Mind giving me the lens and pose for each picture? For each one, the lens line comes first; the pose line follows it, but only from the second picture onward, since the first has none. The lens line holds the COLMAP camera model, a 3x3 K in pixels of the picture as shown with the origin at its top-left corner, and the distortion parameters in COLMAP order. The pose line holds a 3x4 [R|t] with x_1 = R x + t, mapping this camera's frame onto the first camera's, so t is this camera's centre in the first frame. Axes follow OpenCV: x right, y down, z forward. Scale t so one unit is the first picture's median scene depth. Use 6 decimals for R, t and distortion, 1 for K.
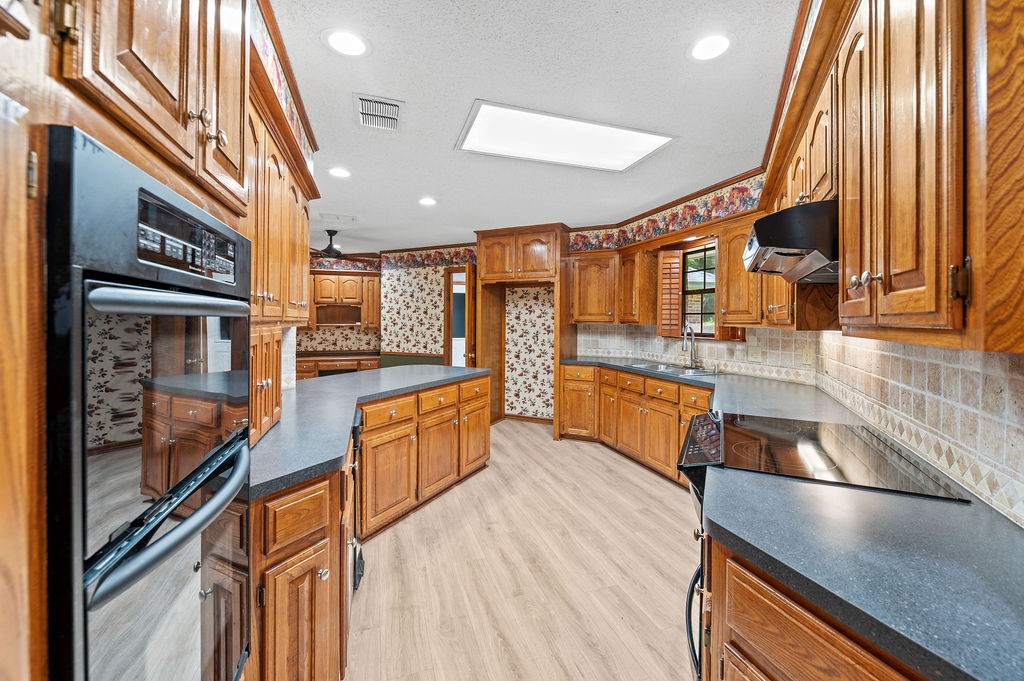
lens RADIAL K [[414.7, 0, 516.2], [0, 414.7, 316.6], [0, 0, 1]] dist [-0.005575, -0.000119]
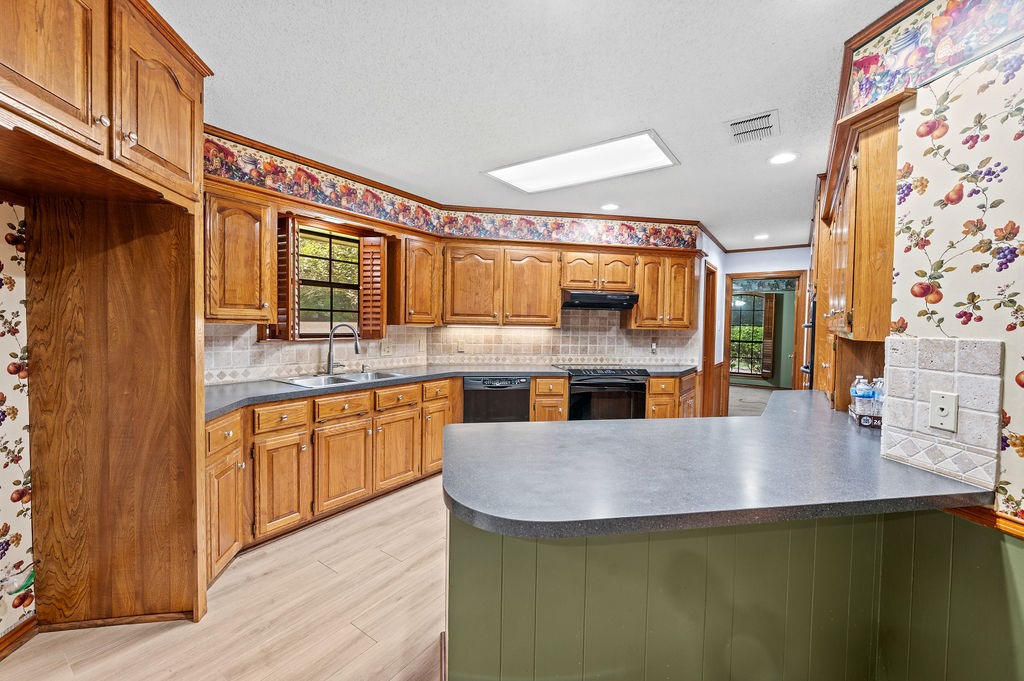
lens RADIAL K [[414.7, 0, 513.4], [0, 414.7, 333.4], [0, 0, 1]] dist [-0.005575, -0.000119]
pose [[-0.592674, -0.029769, 0.804892, -0.496095], [-0.023236, 0.999533, 0.019859, 0.014937], [-0.805107, -0.006933, -0.593089, 1.261043]]
